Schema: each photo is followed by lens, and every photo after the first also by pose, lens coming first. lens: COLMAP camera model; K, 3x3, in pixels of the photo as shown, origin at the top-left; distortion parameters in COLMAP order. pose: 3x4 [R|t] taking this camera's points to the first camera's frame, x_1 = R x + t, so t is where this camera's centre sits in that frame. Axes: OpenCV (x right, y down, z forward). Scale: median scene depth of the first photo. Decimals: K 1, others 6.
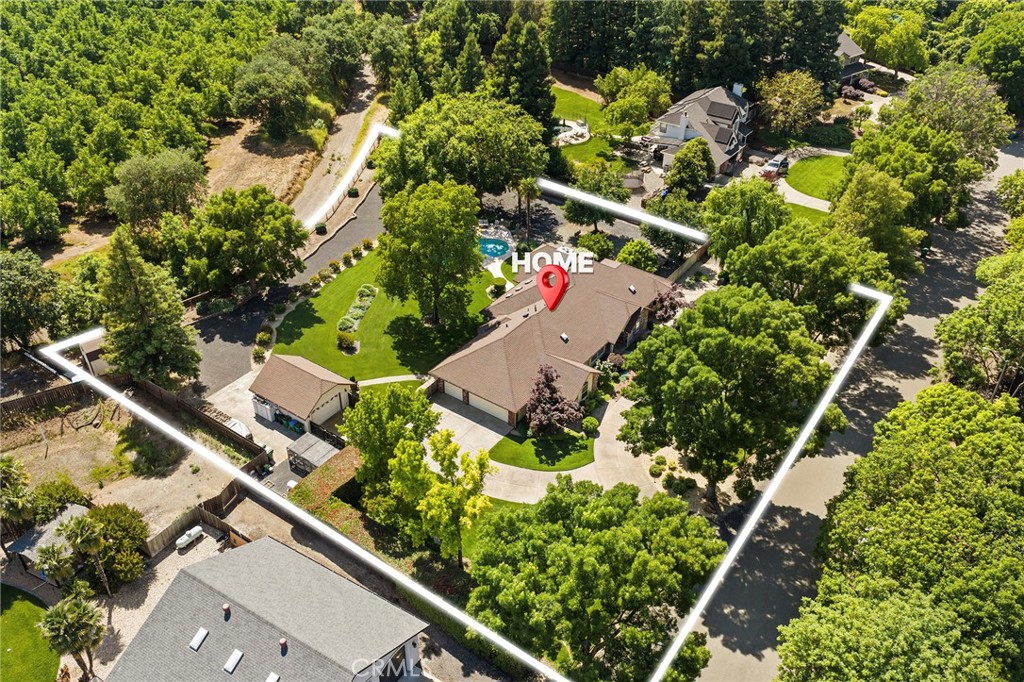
lens RADIAL K [[845.0, 0, 512.0], [0, 845.0, 341.0], [0, 0, 1]] dist [0.007197, 0.000295]
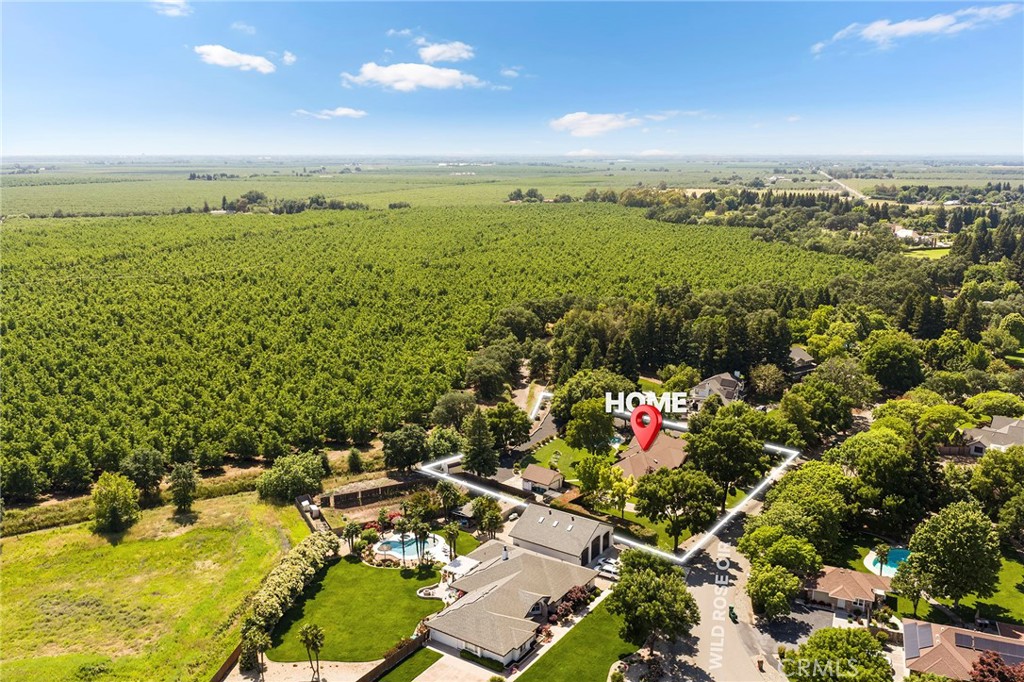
lens RADIAL K [[845.0, 0, 512.0], [0, 845.0, 341.0], [0, 0, 1]] dist [0.007197, 0.000295]
pose [[0.998508, -0.002826, -0.054536, -0.133426], [-0.018260, 0.923902, -0.382193, 0.385844], [0.051466, 0.382618, 0.922472, -0.827078]]
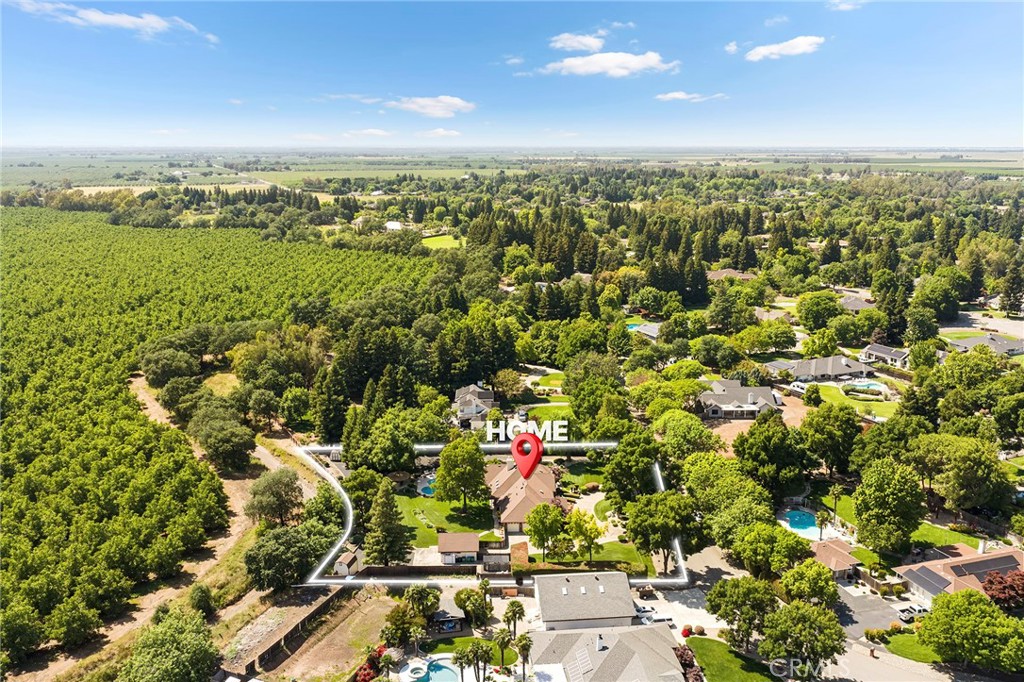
lens RADIAL K [[885.7, 0, 512.0], [0, 885.7, 341.0], [0, 0, 1]] dist [0.012807, 0.002183]
pose [[0.791243, -0.146143, 0.593781, -0.824825], [0.359953, 0.896282, -0.259060, 0.136298], [-0.494336, 0.418713, 0.761782, -0.510973]]
